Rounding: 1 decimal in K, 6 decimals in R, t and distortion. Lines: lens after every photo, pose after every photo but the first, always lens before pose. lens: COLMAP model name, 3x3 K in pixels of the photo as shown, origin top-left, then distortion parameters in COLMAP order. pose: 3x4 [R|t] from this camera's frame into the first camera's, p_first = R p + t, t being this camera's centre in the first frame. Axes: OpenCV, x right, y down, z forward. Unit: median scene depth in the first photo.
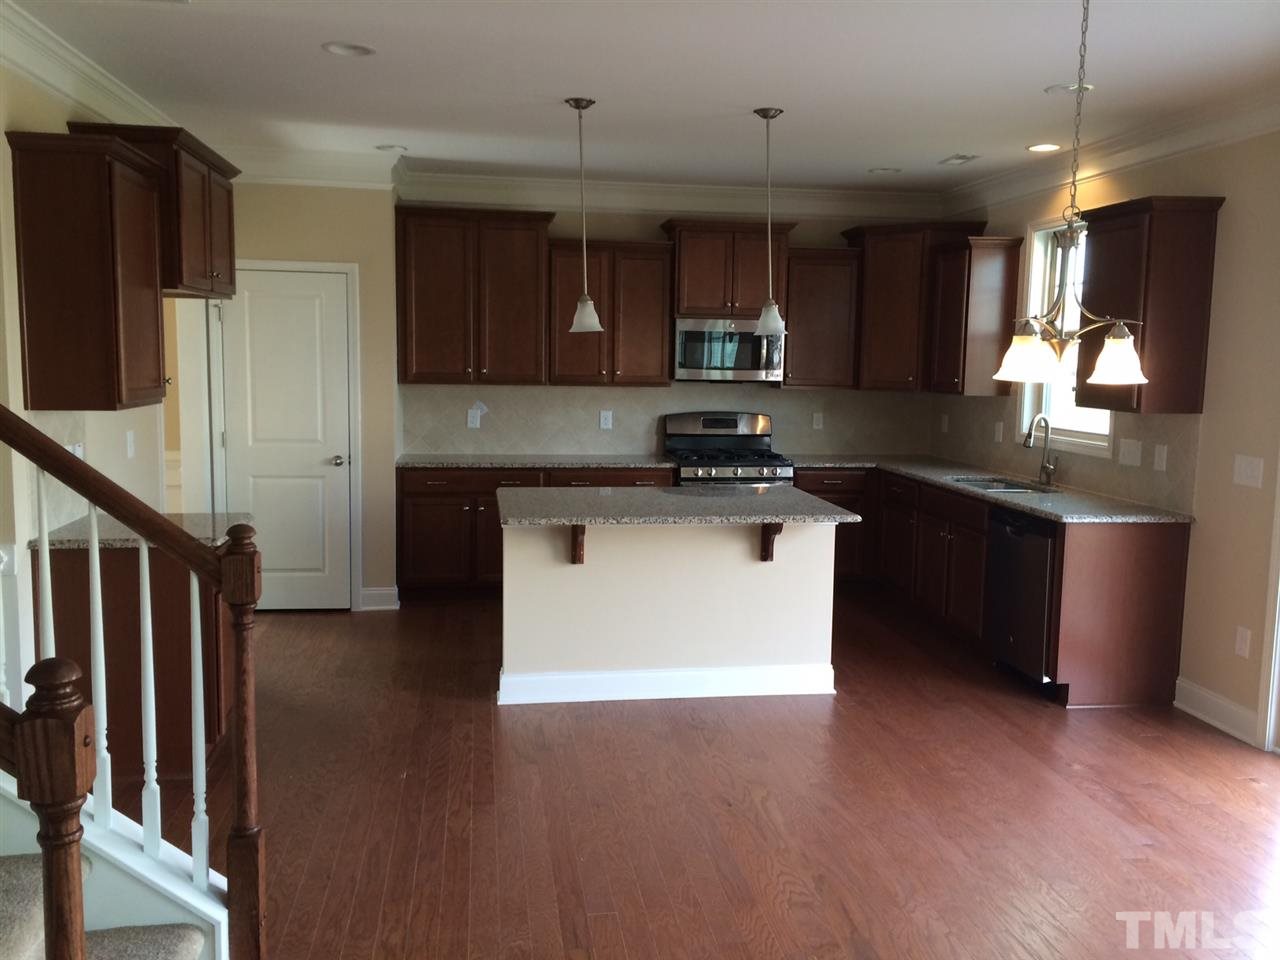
lens RADIAL K [[1100.4, 0, 647.3], [0, 1100.4, 484.5], [0, 0, 1]] dist [0.088043, -0.028752]
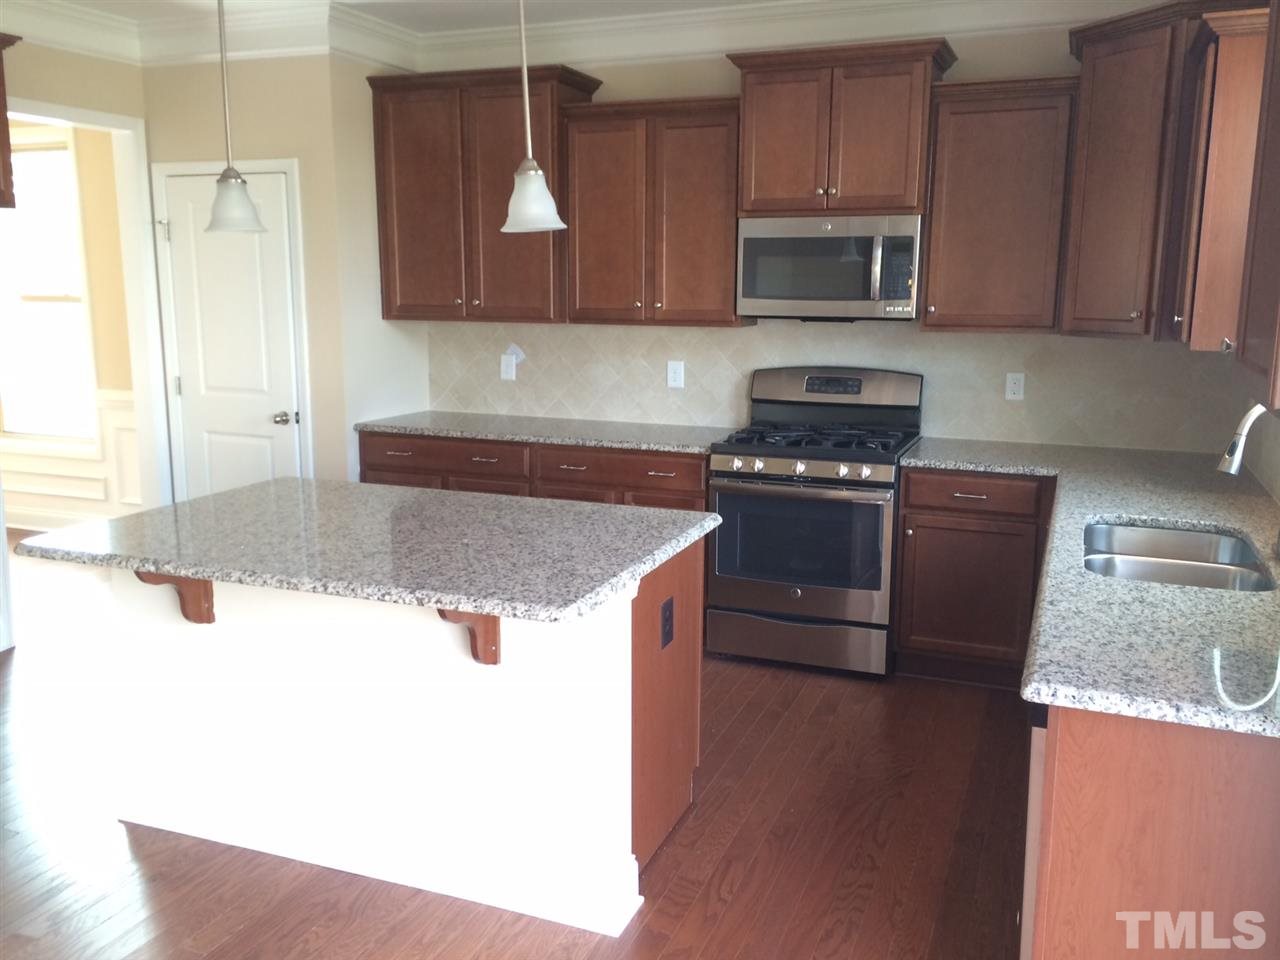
lens RADIAL K [[1100.4, 0, 634.7], [0, 1100.4, 471.9], [0, 0, 1]] dist [0.088043, -0.028752]
pose [[0.857501, 0.076025, -0.508834, 0.308001], [-0.052275, 0.996778, 0.060834, -0.040484], [0.511819, -0.025565, 0.858713, 0.416458]]
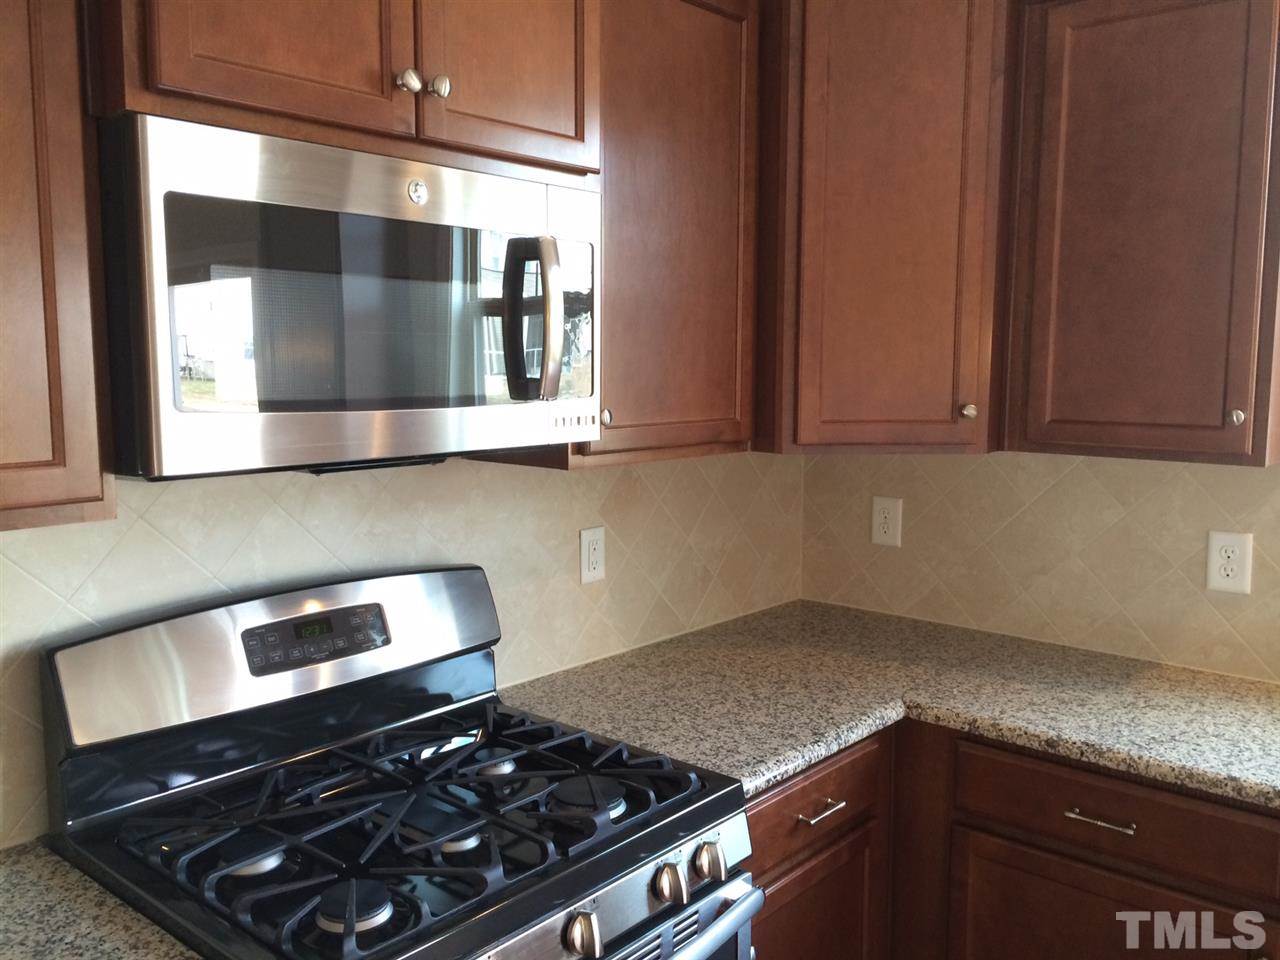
lens RADIAL K [[1100.4, 0, 640.7], [0, 1100.4, 472.1], [0, 0, 1]] dist [0.088043, -0.028752]
pose [[0.753684, -0.086840, 0.651475, -0.032766], [0.089369, 0.995567, 0.029317, -0.094743], [-0.651133, 0.036126, 0.758103, 0.820575]]
